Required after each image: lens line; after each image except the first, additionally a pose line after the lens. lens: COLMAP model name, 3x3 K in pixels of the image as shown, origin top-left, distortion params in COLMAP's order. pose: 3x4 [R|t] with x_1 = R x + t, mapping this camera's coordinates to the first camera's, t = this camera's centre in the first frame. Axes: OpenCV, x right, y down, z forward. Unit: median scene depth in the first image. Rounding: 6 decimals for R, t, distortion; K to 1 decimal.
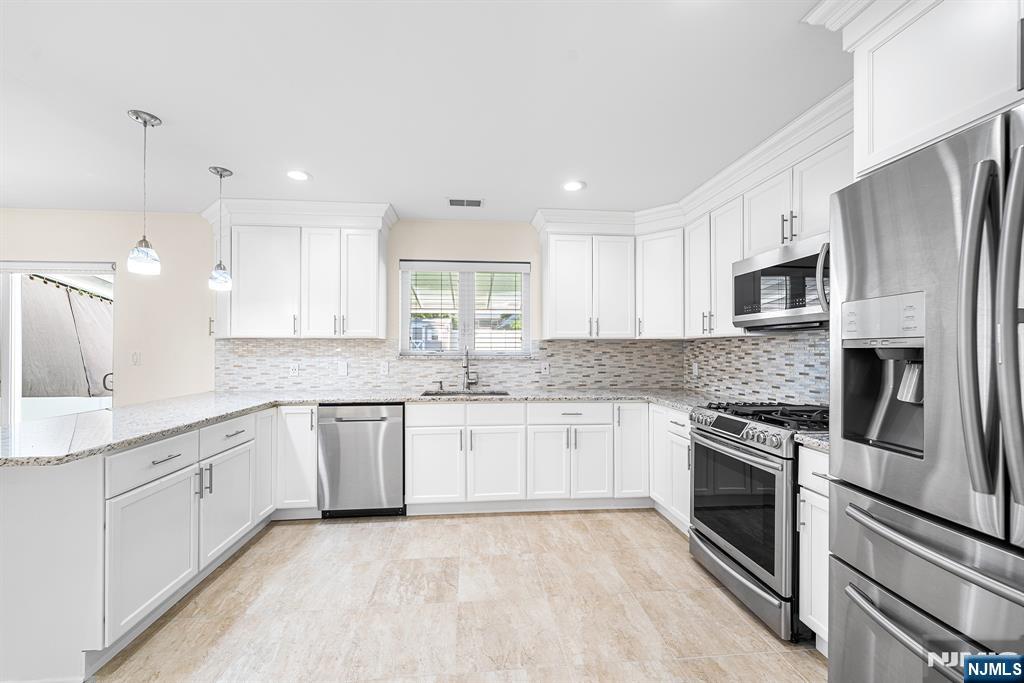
lens RADIAL K [[401.0, 0, 507.5], [0, 401.0, 346.2], [0, 0, 1]] dist [-0.001105, -0.000141]
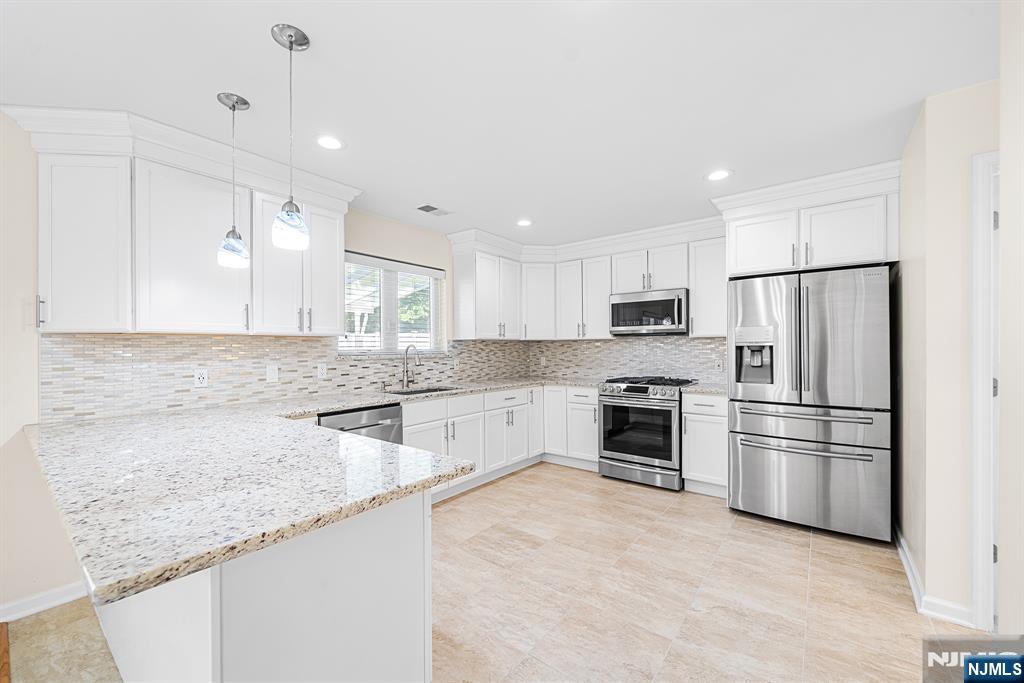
lens RADIAL K [[401.0, 0, 507.5], [0, 401.0, 346.2], [0, 0, 1]] dist [-0.001105, -0.000141]
pose [[0.687688, -0.002463, 0.726003, -0.787443], [0.001075, 0.999997, 0.002375, 0.000050], [-0.726006, -0.000853, 0.687688, 0.133935]]
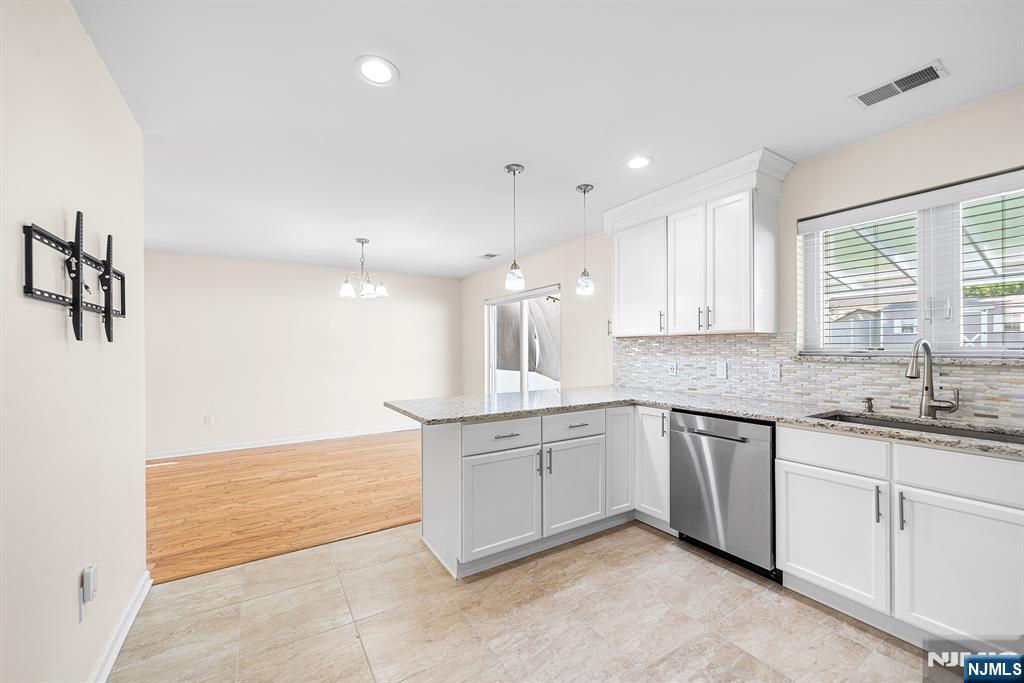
lens RADIAL K [[401.0, 0, 507.5], [0, 401.0, 346.2], [0, 0, 1]] dist [-0.001105, -0.000141]
pose [[0.446852, -0.005684, -0.894590, 0.161935], [0.011739, 0.999931, -0.000490, 0.001407], [0.894531, -0.010282, 0.446888, 0.269622]]
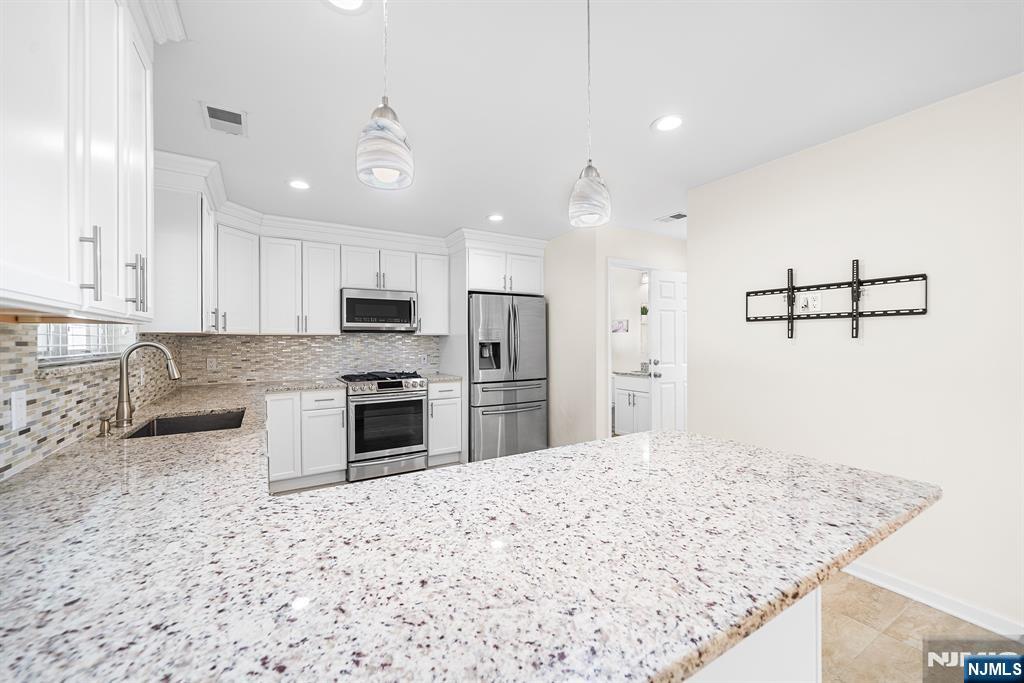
lens RADIAL K [[399.5, 0, 512.0], [0, 399.5, 341.5], [0, 0, 1]] dist [-0.000861, -0.000088]
pose [[-0.432504, -0.001820, 0.901630, -0.933639], [-0.001872, 0.999998, 0.001121, -0.003526], [-0.901630, -0.001203, -0.432507, 0.903212]]
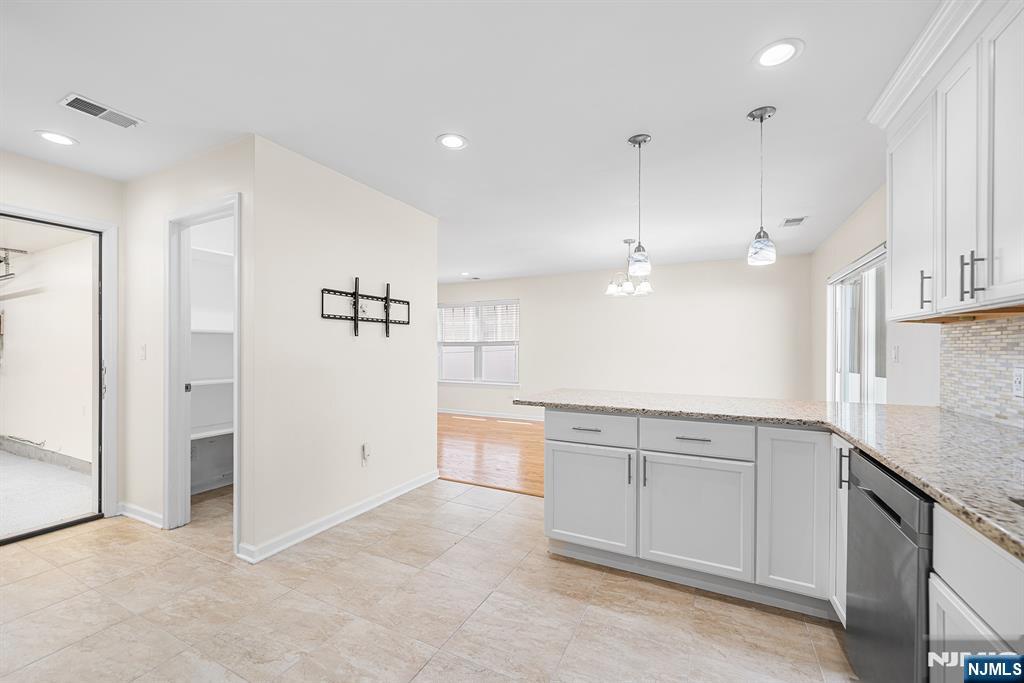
lens RADIAL K [[412.1, 0, 505.6], [0, 412.1, 346.4], [0, 0, 1]] dist [-0.000218, -0.000041]
pose [[-0.529842, -0.004323, -0.848085, 0.206947], [0.001700, 0.999980, -0.006159, 0.021772], [0.848095, -0.004705, -0.529824, 0.877993]]
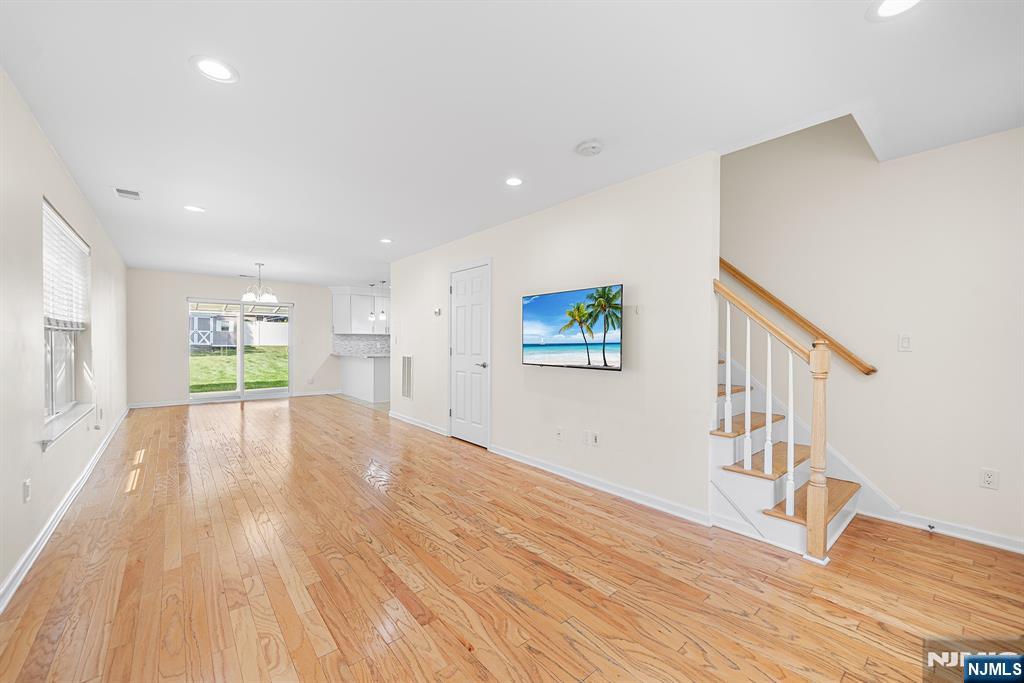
lens RADIAL K [[401.0, 0, 507.5], [0, 401.0, 346.2], [0, 0, 1]] dist [-0.001105, -0.000141]
pose [[0.822085, -0.003749, 0.569353, -1.484397], [-0.007742, 0.999812, 0.017762, 0.008164], [-0.569313, -0.019009, 0.821901, -2.105861]]
